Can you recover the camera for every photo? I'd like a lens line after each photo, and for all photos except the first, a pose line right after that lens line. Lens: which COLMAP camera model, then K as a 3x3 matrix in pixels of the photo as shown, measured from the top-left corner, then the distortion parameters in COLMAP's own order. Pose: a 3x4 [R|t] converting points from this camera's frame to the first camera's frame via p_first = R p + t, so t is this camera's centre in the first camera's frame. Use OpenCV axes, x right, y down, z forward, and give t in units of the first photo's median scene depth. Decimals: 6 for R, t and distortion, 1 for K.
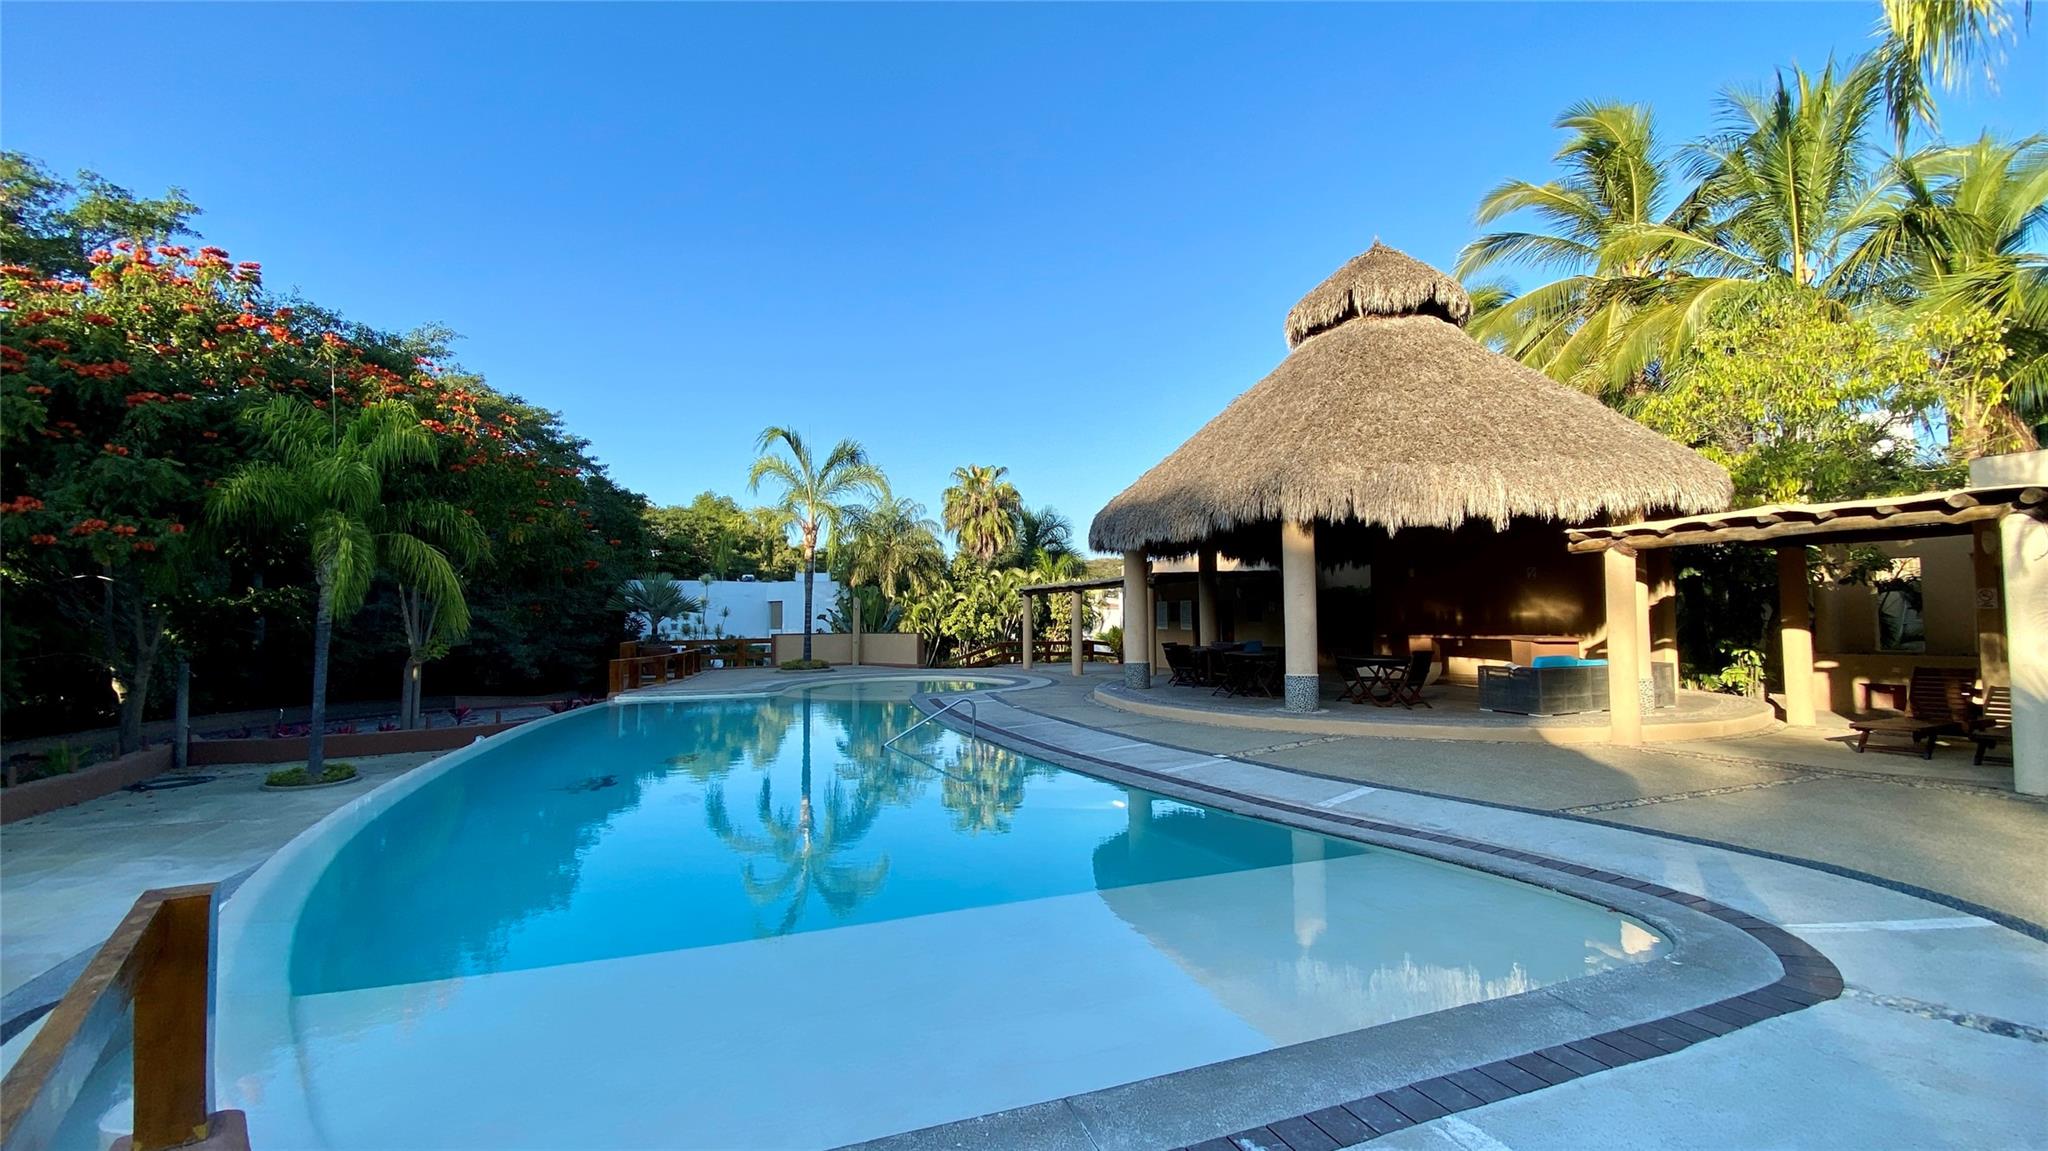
lens RADIAL K [[836.1, 0, 1010.3], [0, 836.1, 577.0], [0, 0, 1]] dist [0.049919, -0.031704]
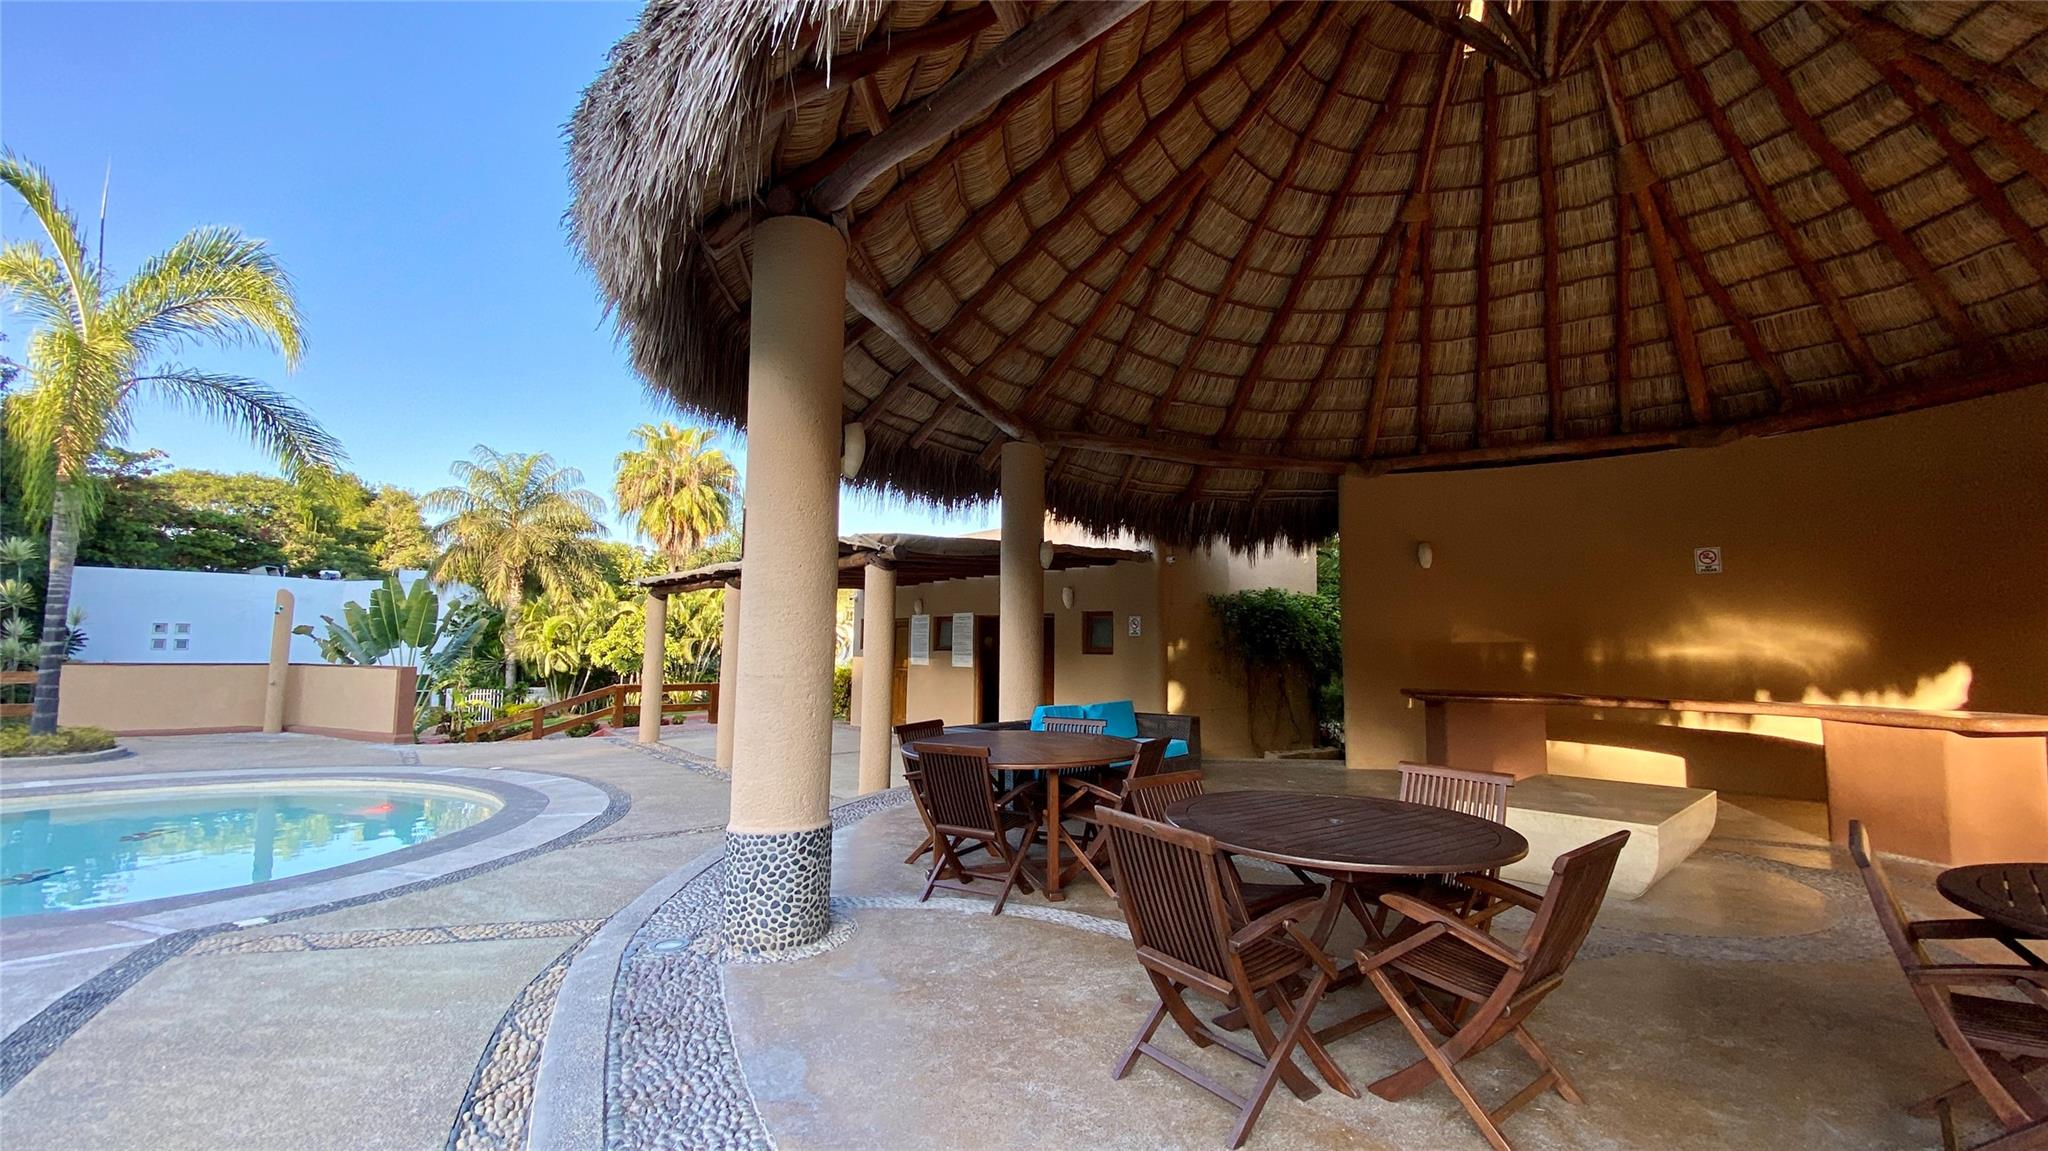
lens RADIAL K [[836.1, 0, 1010.3], [0, 836.1, 577.0], [0, 0, 1]] dist [0.049919, -0.031704]
pose [[0.962530, 0.043900, 0.267598, 0.053580], [-0.034999, 0.998667, -0.037942, 0.013872], [-0.268907, 0.027155, 0.962783, 0.270721]]
